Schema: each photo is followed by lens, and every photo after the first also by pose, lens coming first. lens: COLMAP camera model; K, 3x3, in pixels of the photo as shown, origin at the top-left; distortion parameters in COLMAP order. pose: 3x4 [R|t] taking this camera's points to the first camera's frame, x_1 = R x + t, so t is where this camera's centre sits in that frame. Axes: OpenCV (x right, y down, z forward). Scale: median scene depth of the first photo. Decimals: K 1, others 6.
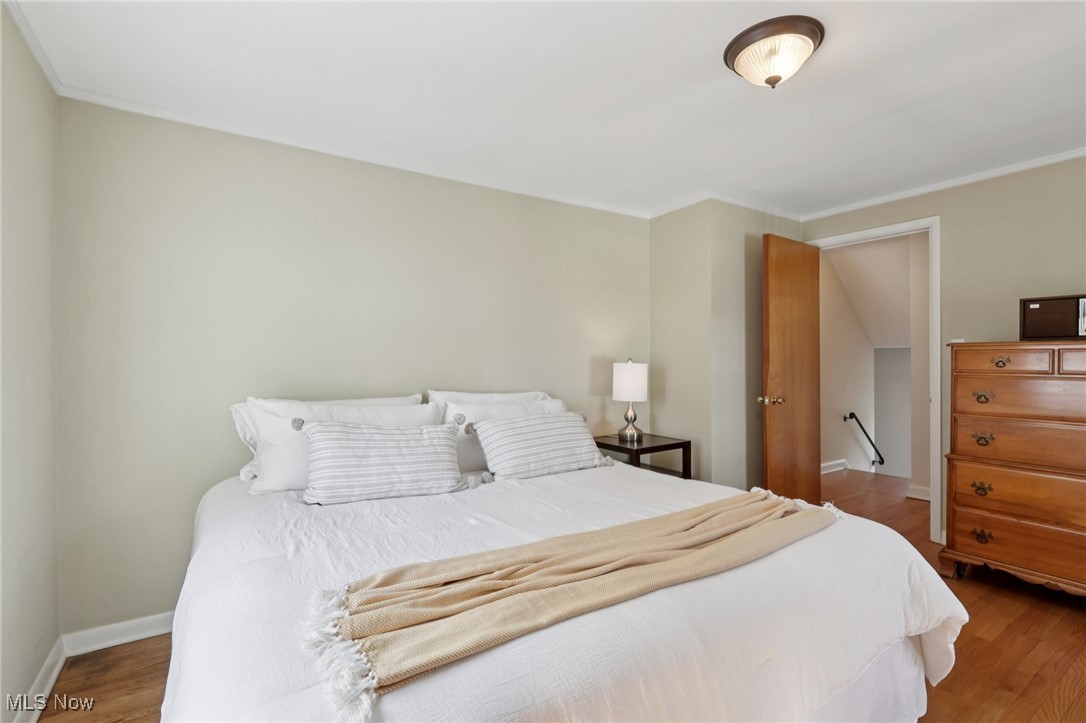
lens RADIAL K [[504.5, 0, 544.9], [0, 504.5, 360.6], [0, 0, 1]] dist [0.001183, 0.001119]
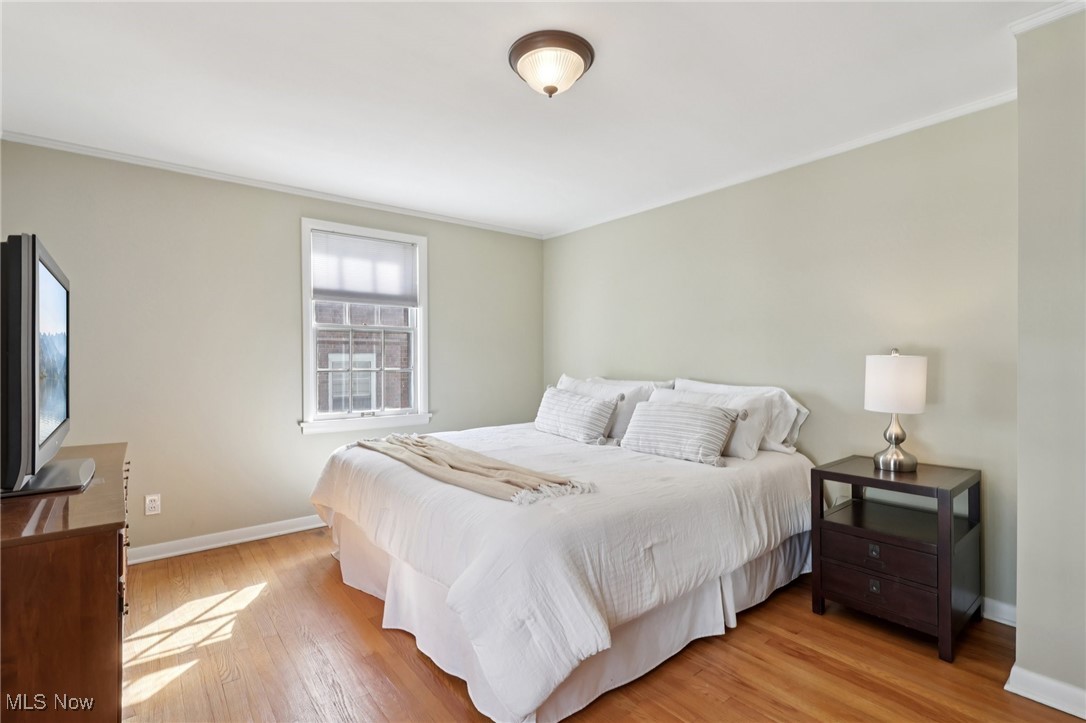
lens RADIAL K [[504.5, 0, 541.9], [0, 504.5, 359.0], [0, 0, 1]] dist [0.001183, 0.001119]
pose [[0.088563, 0.004201, -0.996062, 1.062951], [0.001326, 0.999990, 0.004336, 0.007689], [0.996070, -0.001705, 0.088557, 0.624806]]
